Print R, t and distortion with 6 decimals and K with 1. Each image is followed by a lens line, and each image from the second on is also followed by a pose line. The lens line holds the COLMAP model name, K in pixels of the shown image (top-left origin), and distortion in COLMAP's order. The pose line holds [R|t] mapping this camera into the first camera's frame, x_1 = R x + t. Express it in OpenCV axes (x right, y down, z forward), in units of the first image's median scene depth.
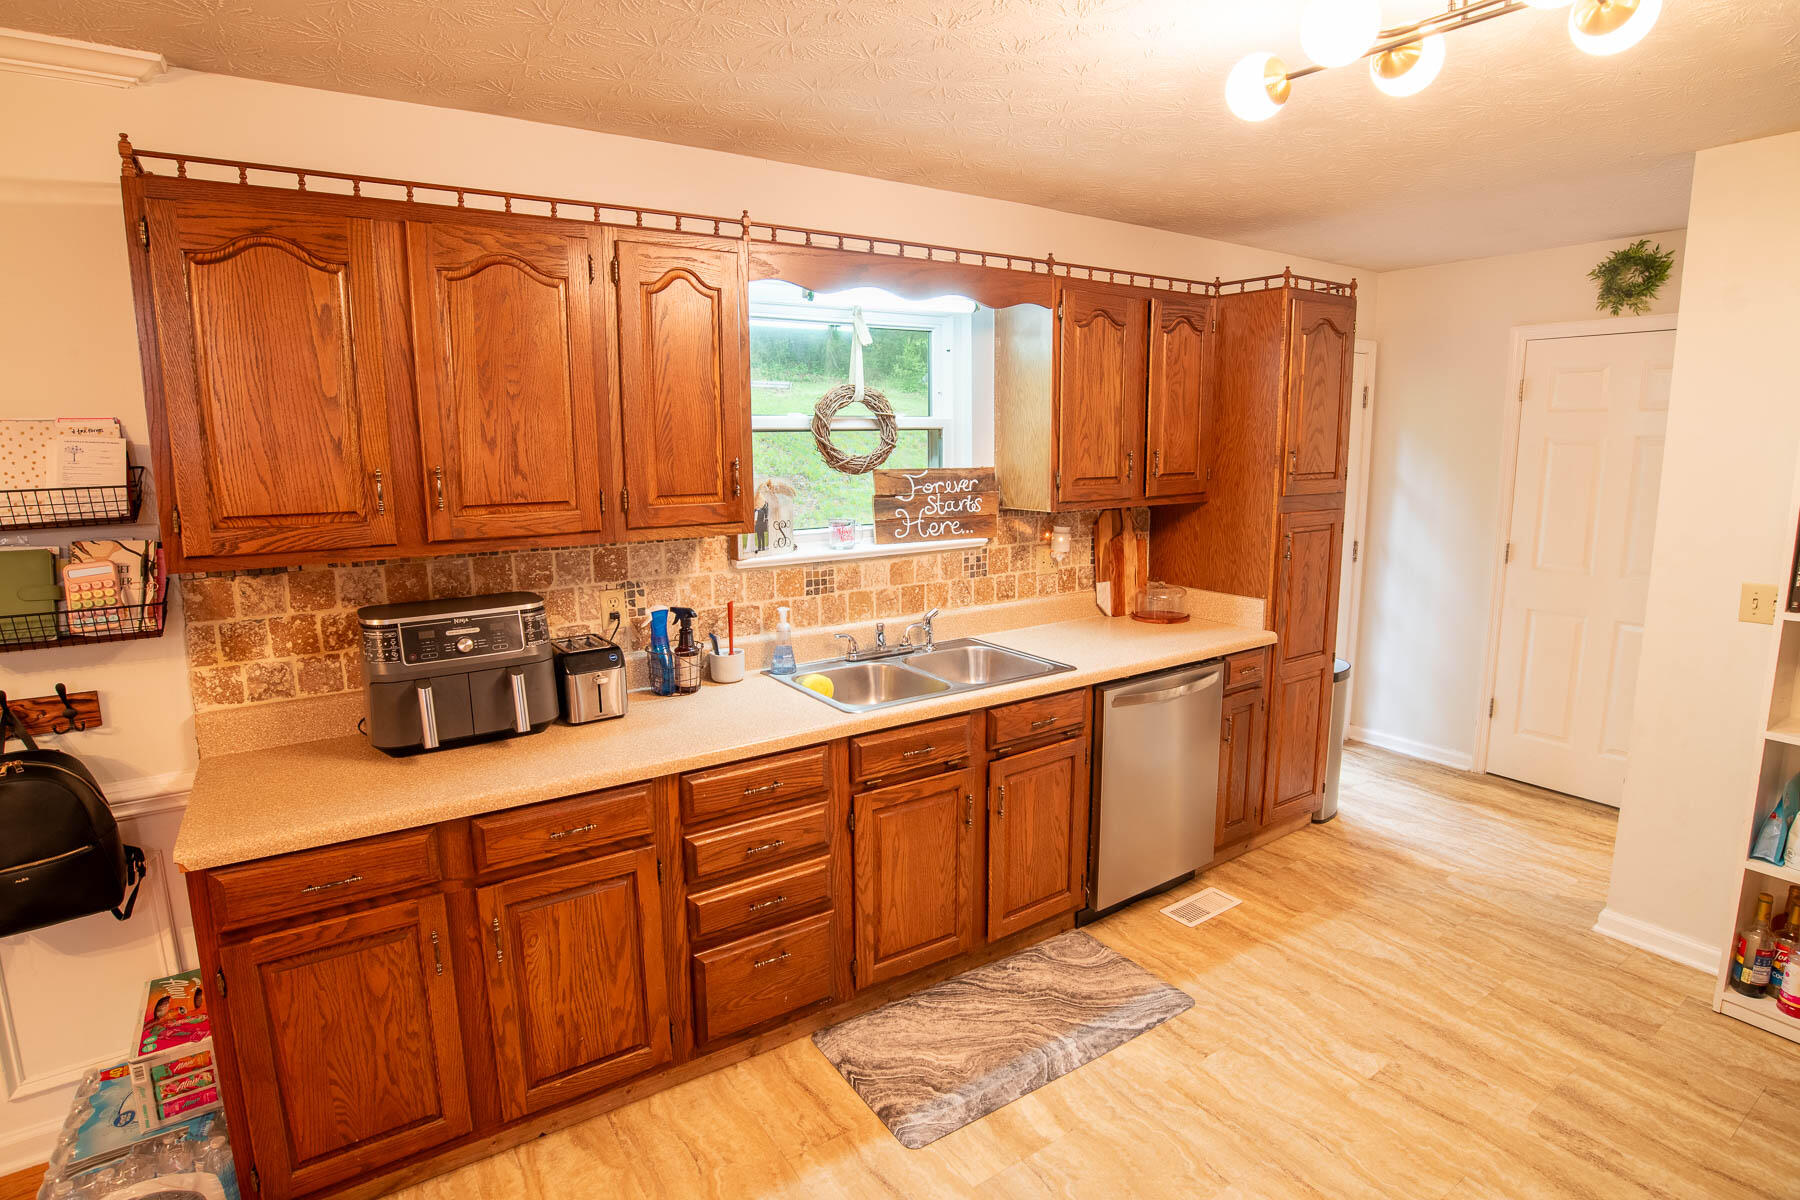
lens RADIAL K [[929.9, 0, 901.1], [0, 929.9, 594.5], [0, 0, 1]] dist [-0.054797, 0.008628]
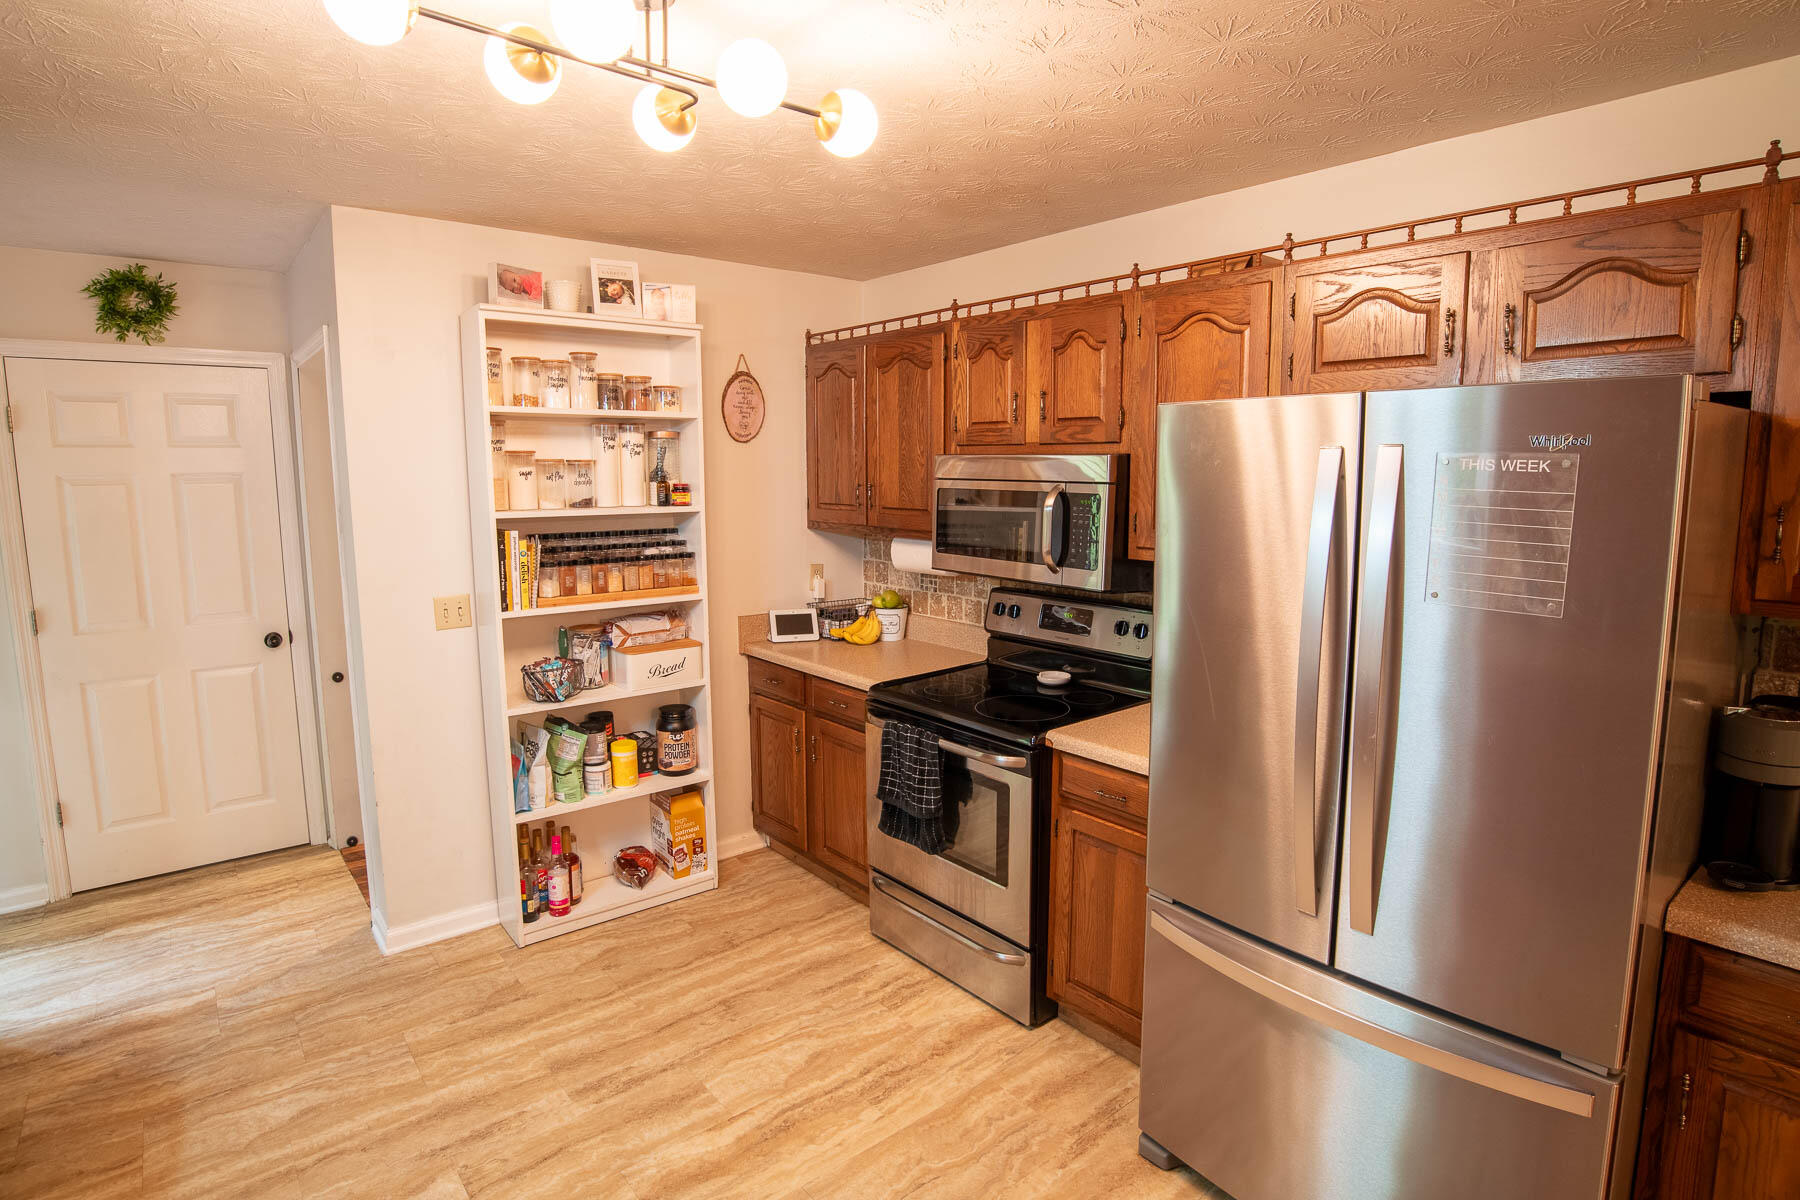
lens RADIAL K [[929.9, 0, 900.1], [0, 929.9, 585.6], [0, 0, 1]] dist [-0.054797, 0.008628]
pose [[-0.116299, -0.118838, 0.986079, -0.249314], [0.166995, 0.976343, 0.137361, -0.076178], [-0.979075, 0.180645, -0.093703, 0.429711]]
